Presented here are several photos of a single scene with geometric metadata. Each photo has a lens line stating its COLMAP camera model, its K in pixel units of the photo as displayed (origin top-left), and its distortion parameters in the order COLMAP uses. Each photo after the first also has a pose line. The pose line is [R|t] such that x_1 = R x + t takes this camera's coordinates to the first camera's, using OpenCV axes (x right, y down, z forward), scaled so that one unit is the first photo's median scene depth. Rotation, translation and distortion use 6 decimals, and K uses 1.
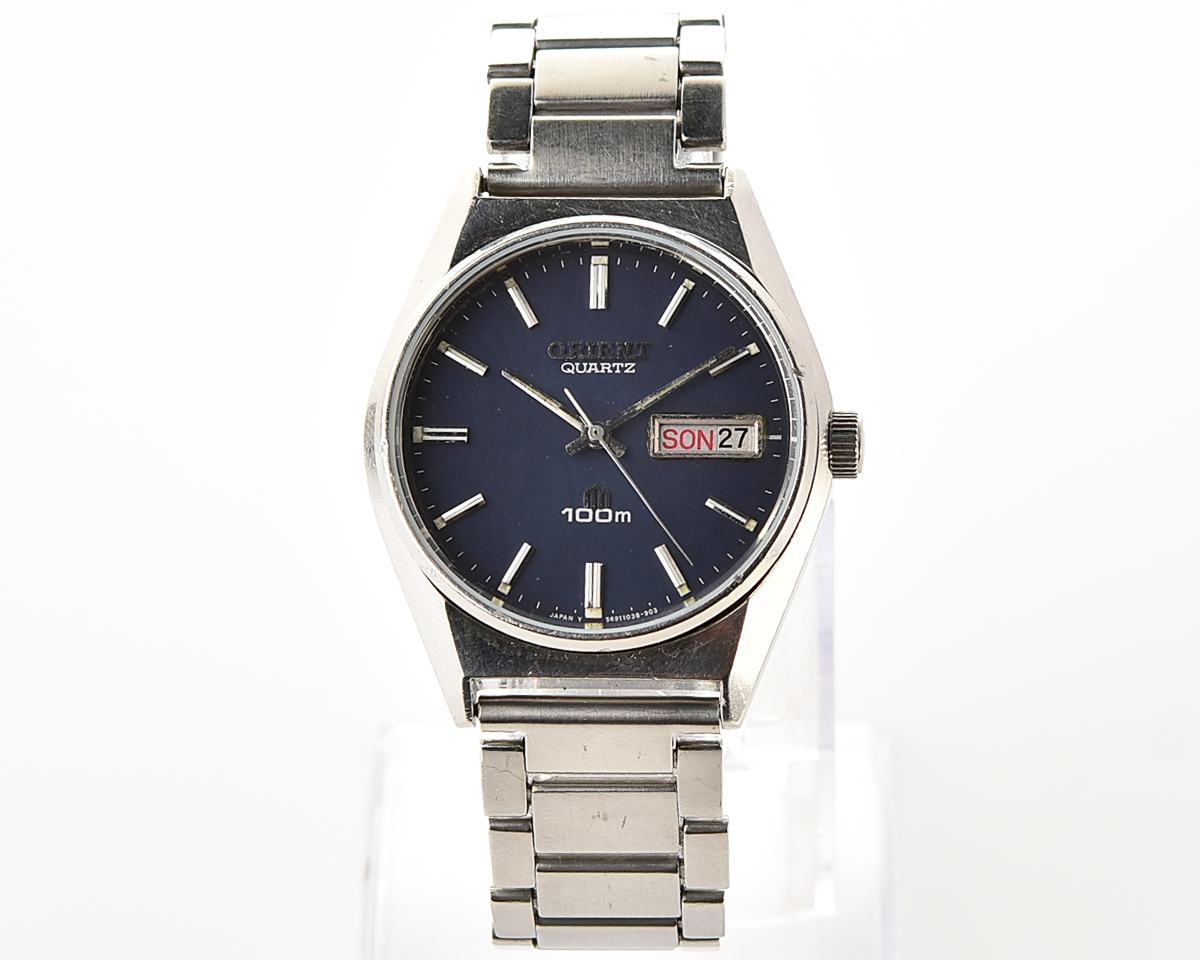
lens RADIAL K [[6414.6, 0, 600.0], [0, 6414.6, 480.0], [0, 0, 1]] dist [-0.204192, 5.163454]
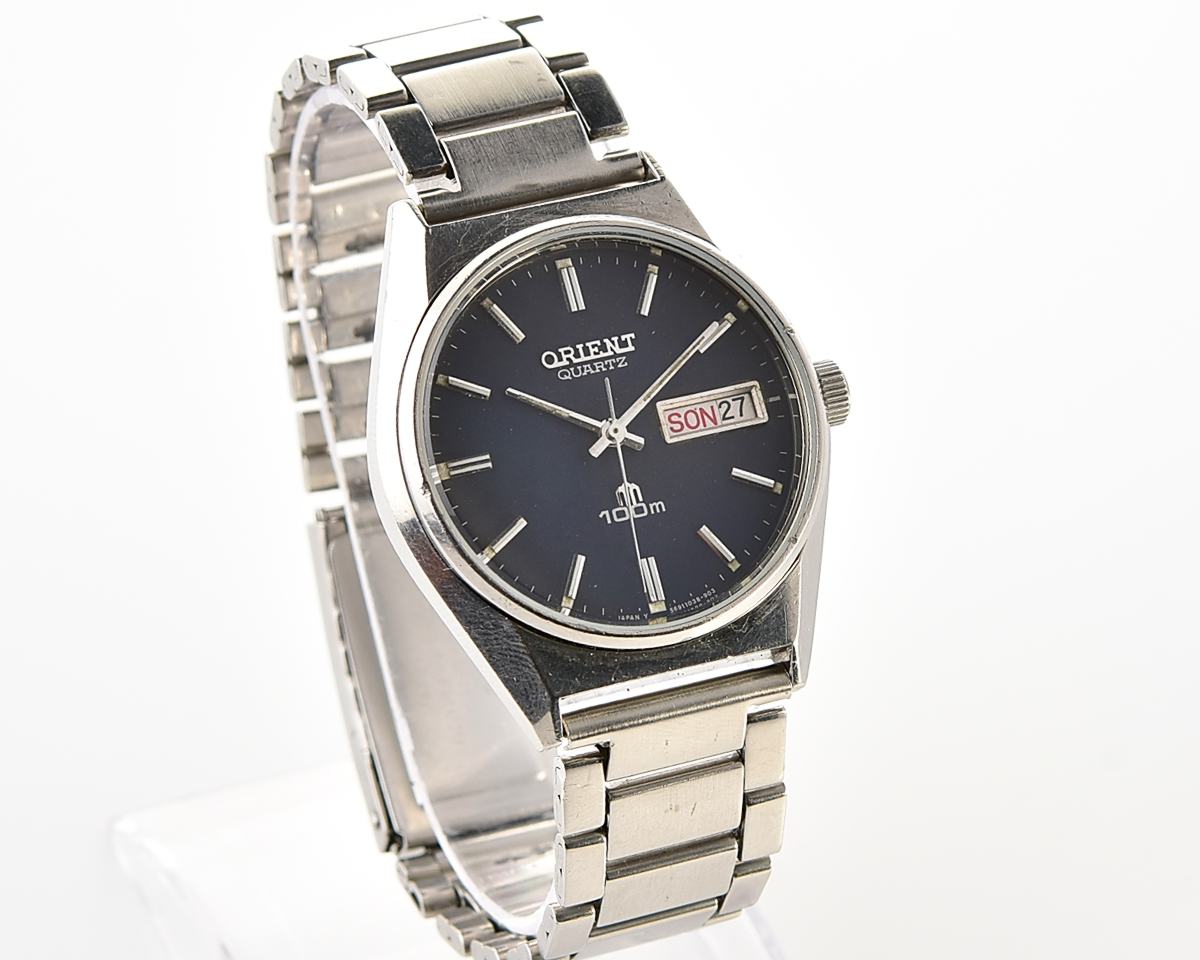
lens RADIAL K [[6414.6, 0, 600.0], [0, 6414.6, 480.0], [0, 0, 1]] dist [-0.204192, 5.163454]
pose [[0.905775, -0.209636, 0.368272, -0.370744], [0.212369, 0.976612, 0.033602, -0.033843], [-0.366703, 0.047774, 0.929111, 0.074032]]
